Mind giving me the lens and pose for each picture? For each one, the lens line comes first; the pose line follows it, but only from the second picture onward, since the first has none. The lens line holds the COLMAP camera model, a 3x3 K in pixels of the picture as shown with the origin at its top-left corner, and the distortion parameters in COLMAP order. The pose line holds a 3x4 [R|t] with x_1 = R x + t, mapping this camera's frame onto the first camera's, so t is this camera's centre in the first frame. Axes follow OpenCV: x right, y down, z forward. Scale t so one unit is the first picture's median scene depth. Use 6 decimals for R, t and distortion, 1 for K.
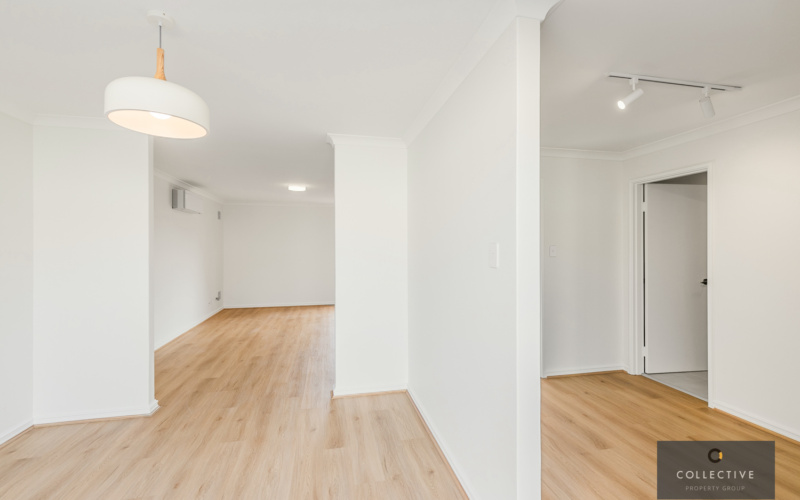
lens RADIAL K [[368.2, 0, 400.8], [0, 368.2, 247.0], [0, 0, 1]] dist [0.003185, -0.000806]
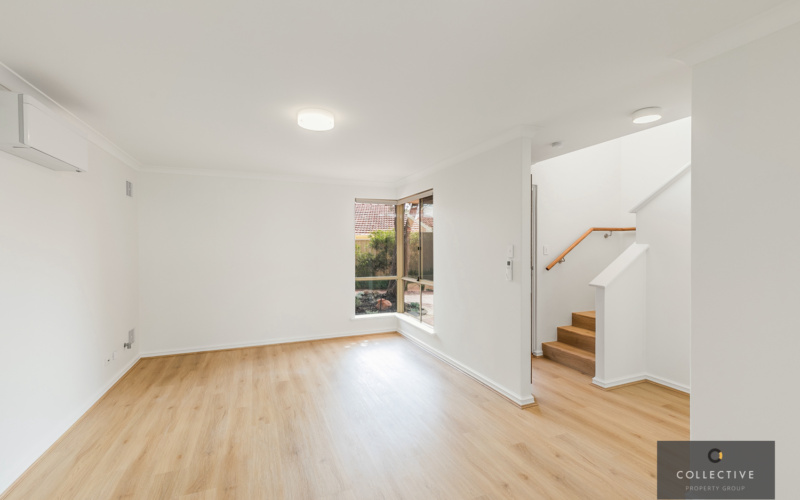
lens RADIAL K [[368.2, 0, 400.6], [0, 368.2, 253.7], [0, 0, 1]] dist [0.003185, -0.000806]
pose [[0.984452, -0.002768, 0.175630, -0.207771], [-0.000653, 0.999811, 0.019417, -0.001456], [-0.175651, -0.019230, 0.984265, 0.419171]]
